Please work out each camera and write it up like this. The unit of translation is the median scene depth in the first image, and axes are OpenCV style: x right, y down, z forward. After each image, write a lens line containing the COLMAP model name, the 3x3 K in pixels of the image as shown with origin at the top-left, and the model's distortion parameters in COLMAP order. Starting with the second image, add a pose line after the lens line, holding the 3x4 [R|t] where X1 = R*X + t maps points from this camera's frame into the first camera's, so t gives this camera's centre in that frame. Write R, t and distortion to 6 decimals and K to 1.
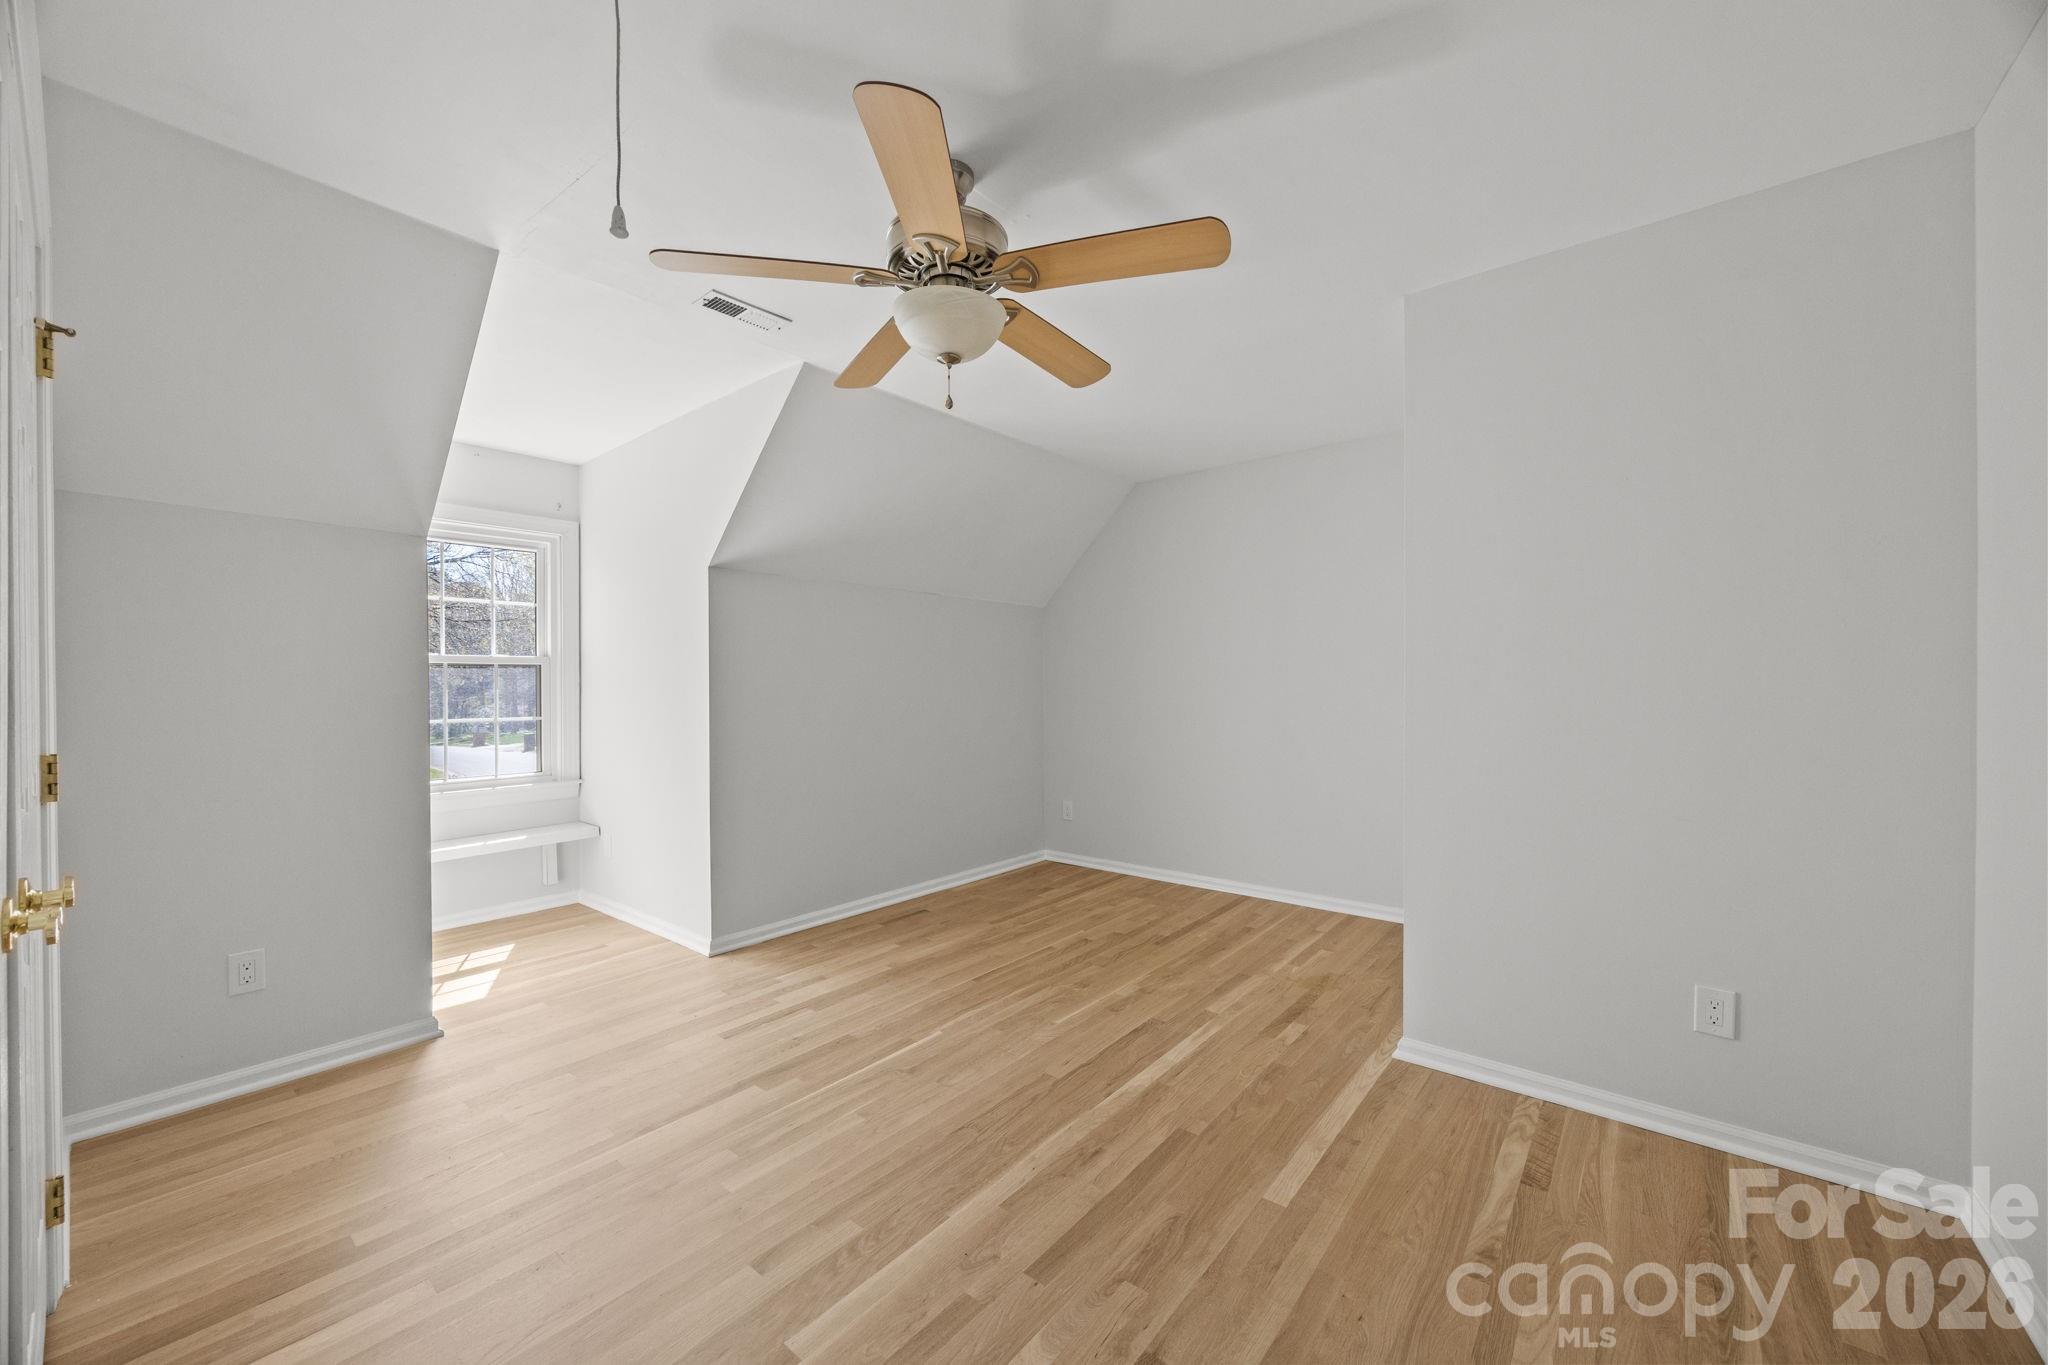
lens RADIAL K [[777.9, 0, 1024.5], [0, 777.9, 680.5], [0, 0, 1]] dist [0.002756, 0.000355]
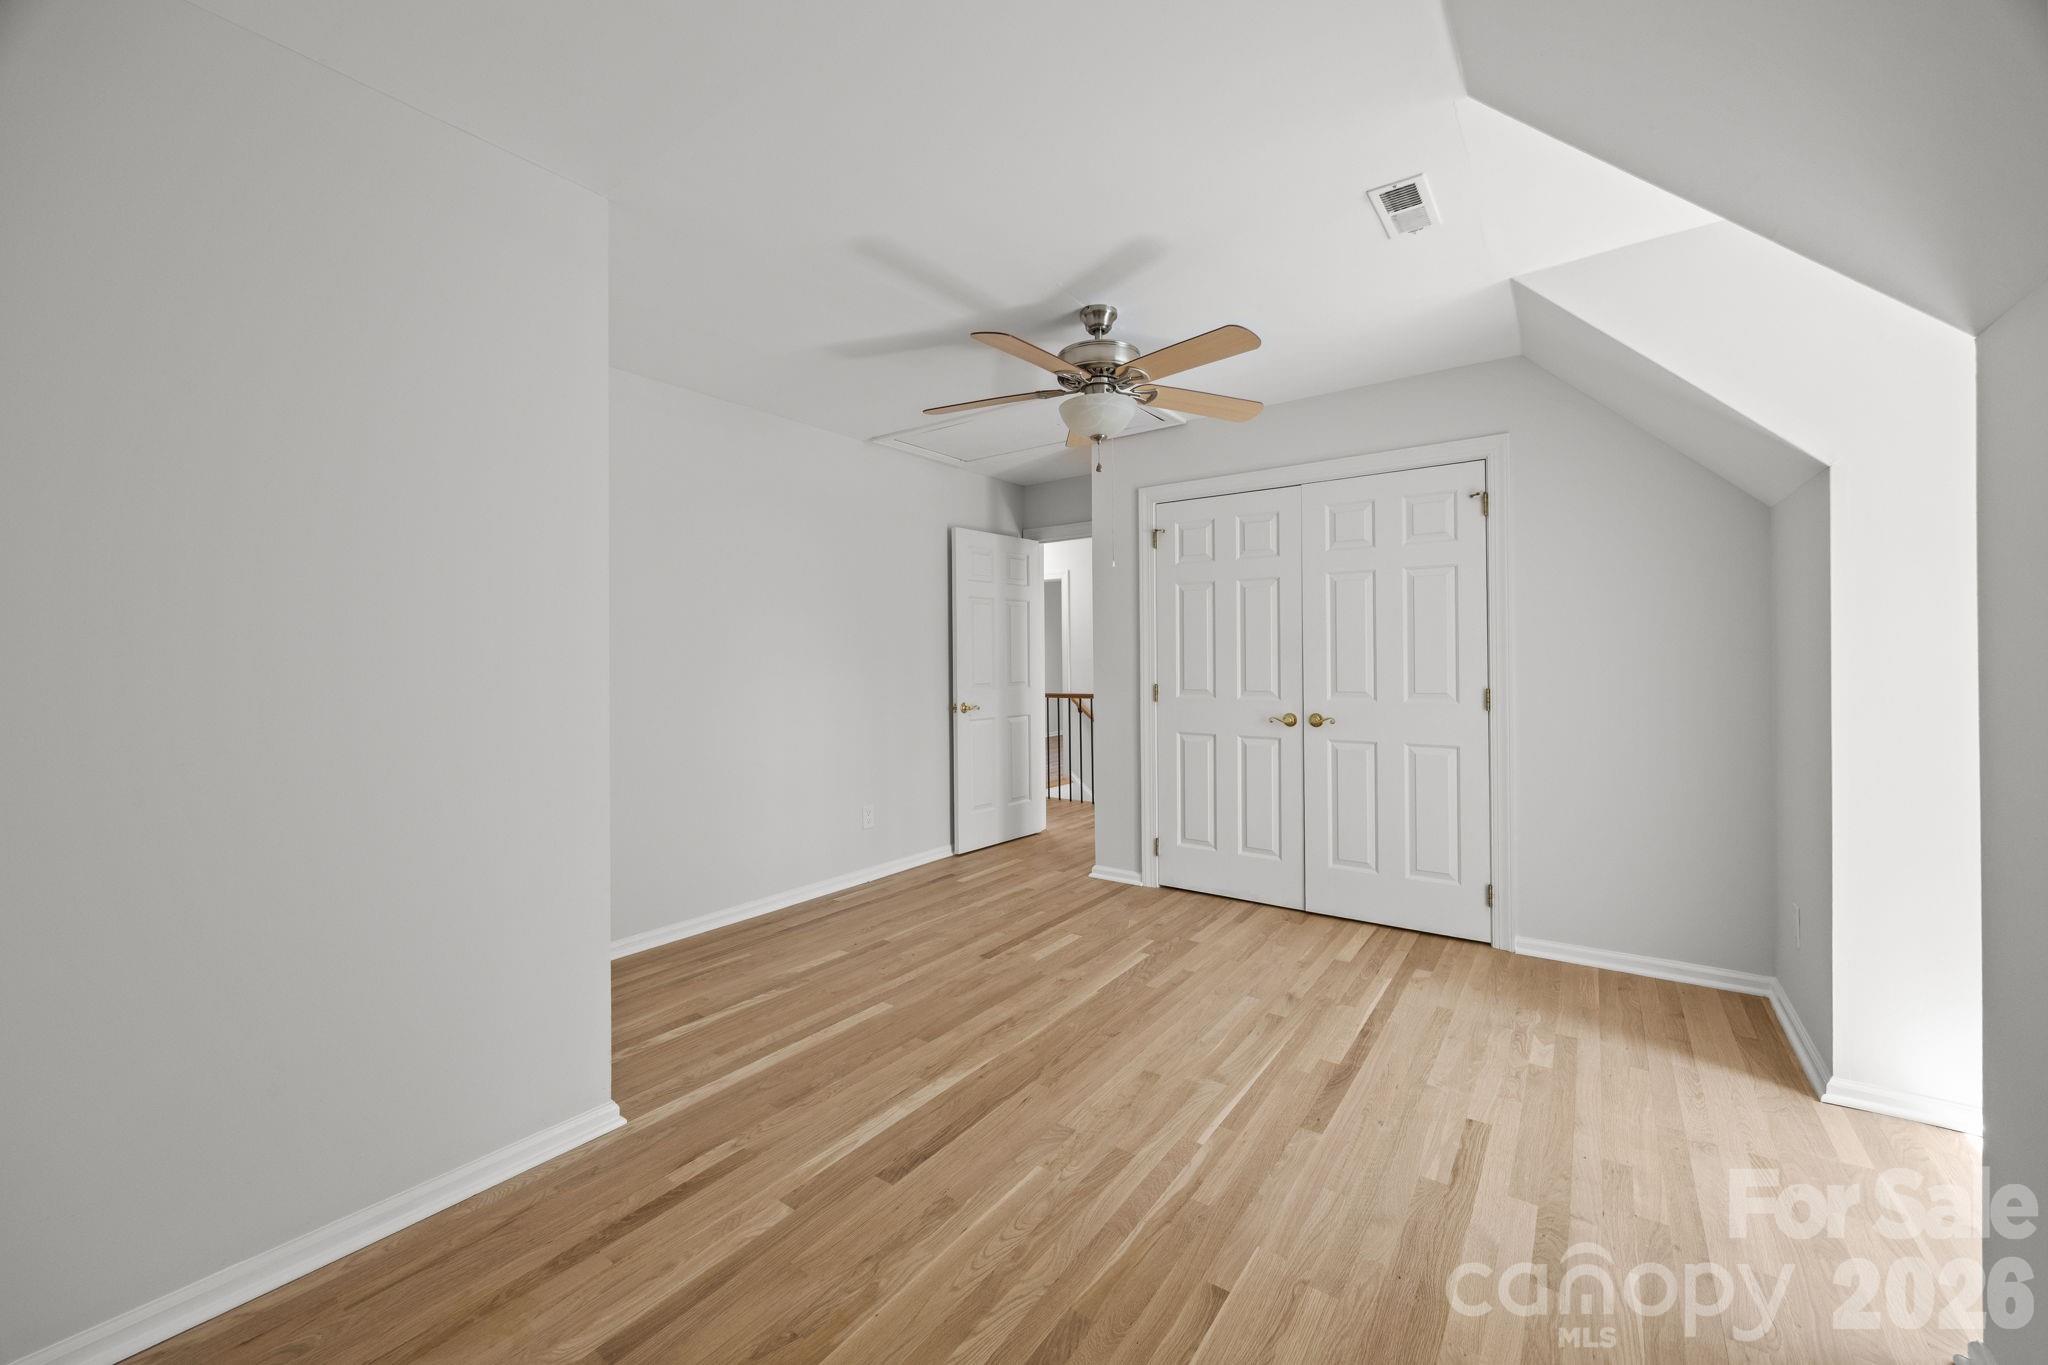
lens RADIAL K [[777.9, 0, 1023.4], [0, 777.9, 671.5], [0, 0, 1]] dist [0.002756, 0.000355]
pose [[-0.998391, 0.010133, -0.055783, 0.106656], [0.009627, 0.999910, 0.009329, 0.006998], [0.055873, 0.008777, -0.998399, 1.998418]]
